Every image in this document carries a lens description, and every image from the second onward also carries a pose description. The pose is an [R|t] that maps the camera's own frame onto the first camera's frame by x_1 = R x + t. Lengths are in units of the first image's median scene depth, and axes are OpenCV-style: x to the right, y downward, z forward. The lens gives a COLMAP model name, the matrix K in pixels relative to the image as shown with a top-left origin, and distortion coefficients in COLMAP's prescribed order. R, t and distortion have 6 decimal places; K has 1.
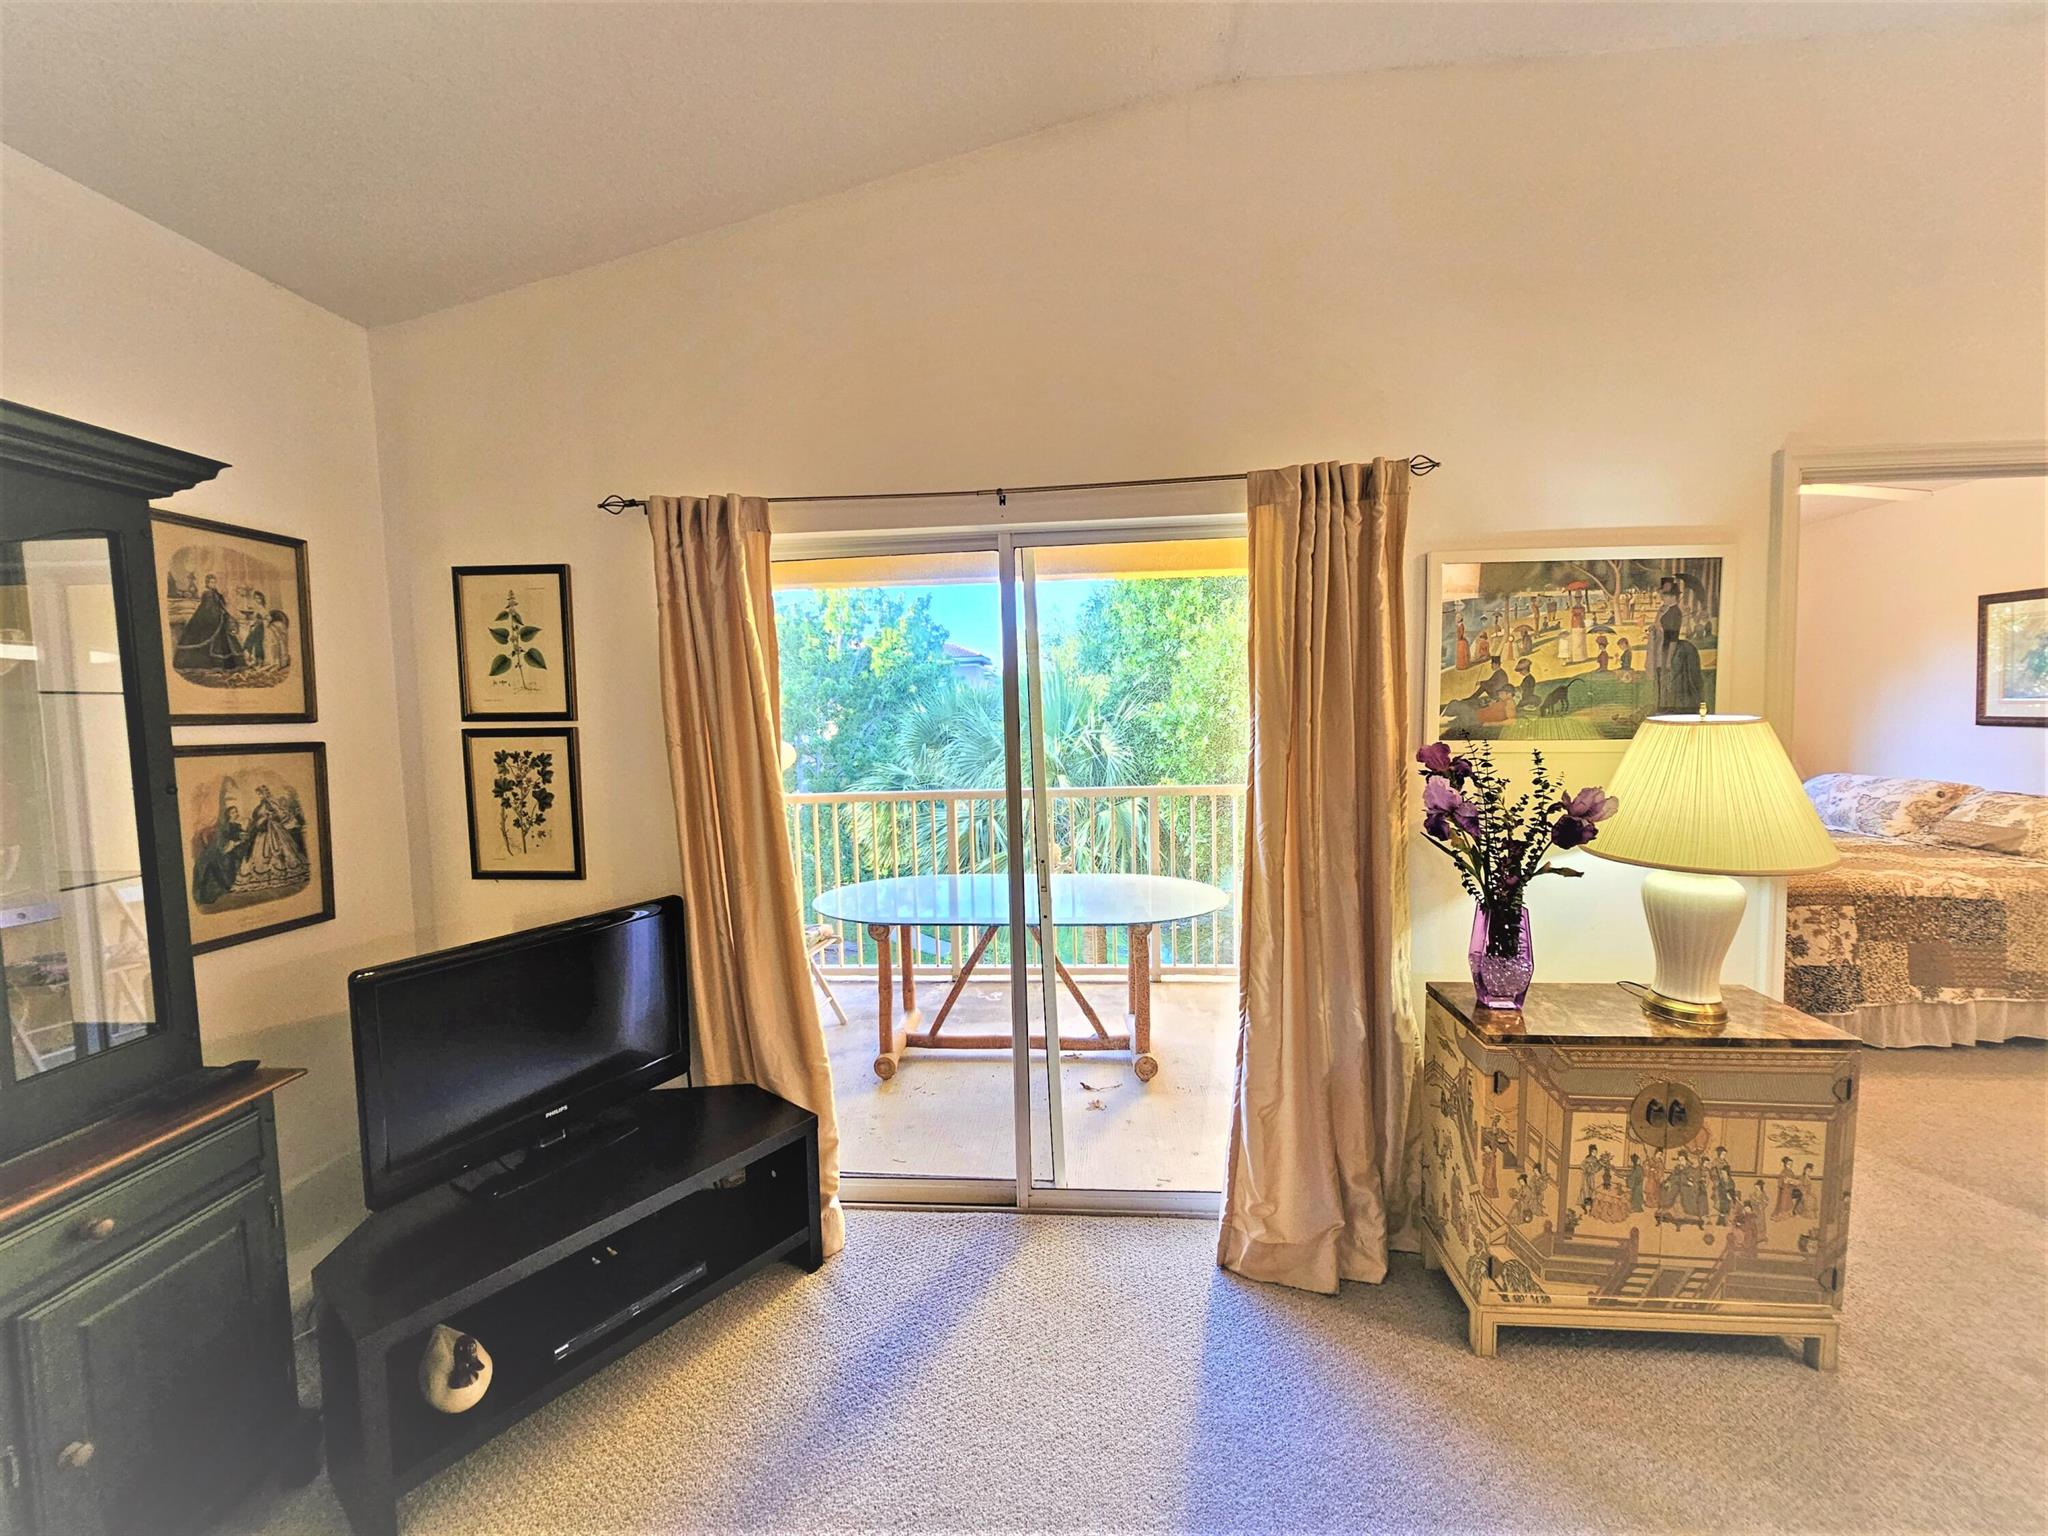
lens RADIAL K [[827.8, 0, 1023.5], [0, 827.8, 765.1], [0, 0, 1]] dist [-0.004276, -0.000642]
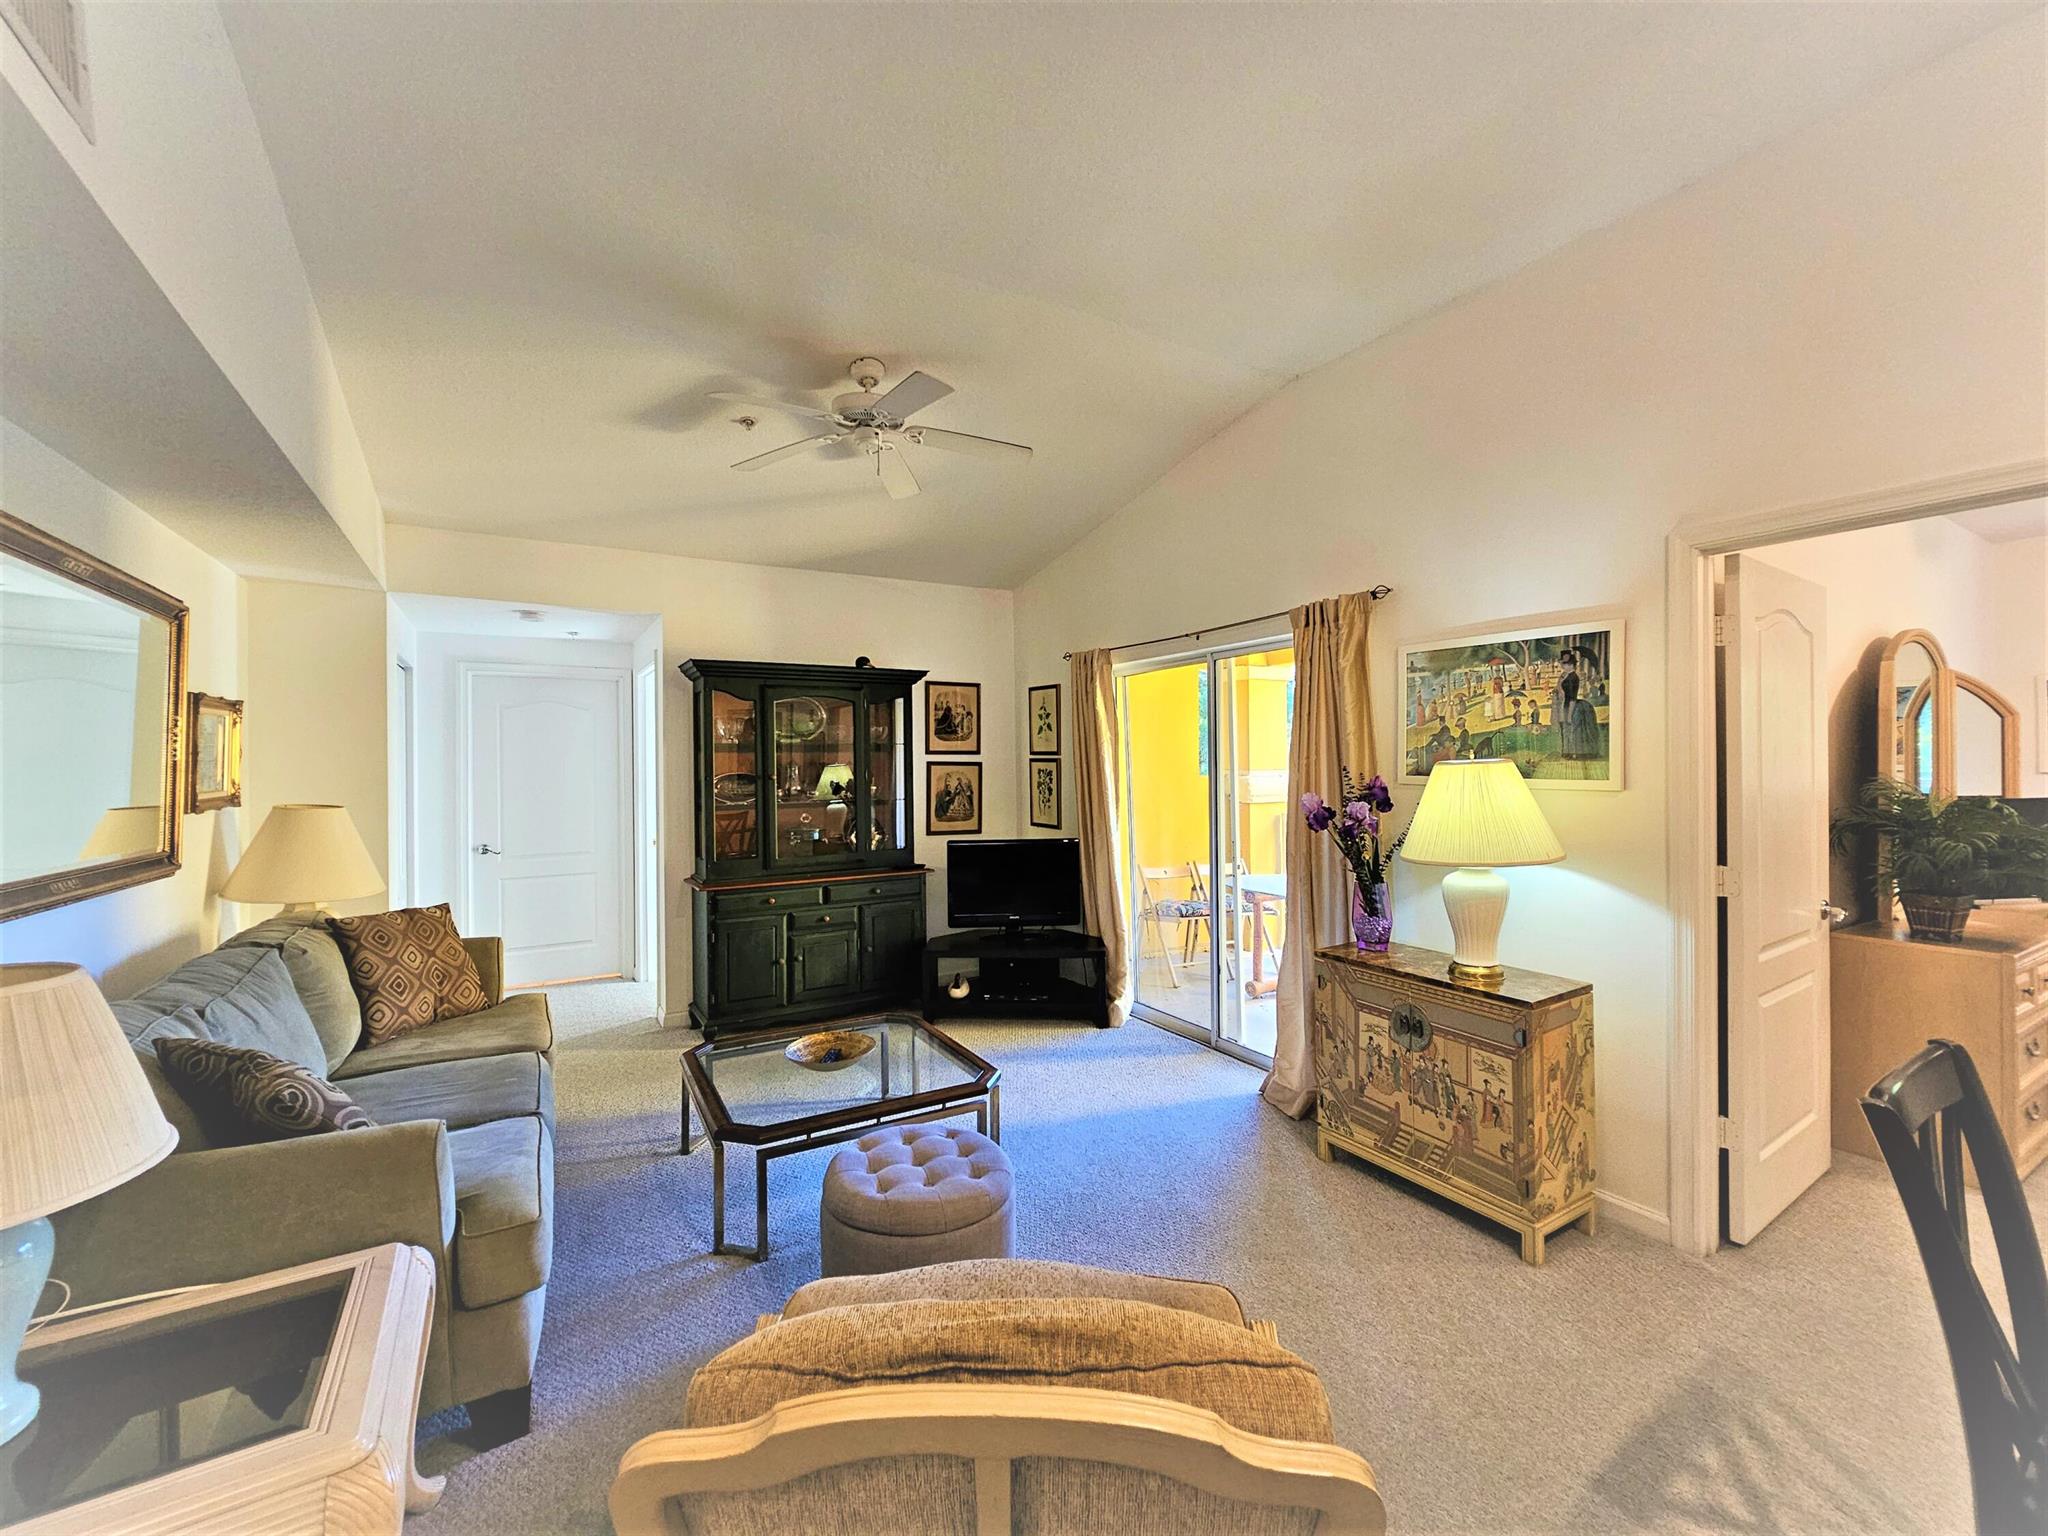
lens RADIAL K [[827.8, 0, 1025.5], [0, 827.8, 767.7], [0, 0, 1]] dist [-0.004276, -0.000642]
pose [[0.587361, 0.023735, -0.808977, 1.307045], [-0.060998, 0.998025, -0.015007, 0.018878], [0.807023, 0.058160, 0.587649, -0.384853]]
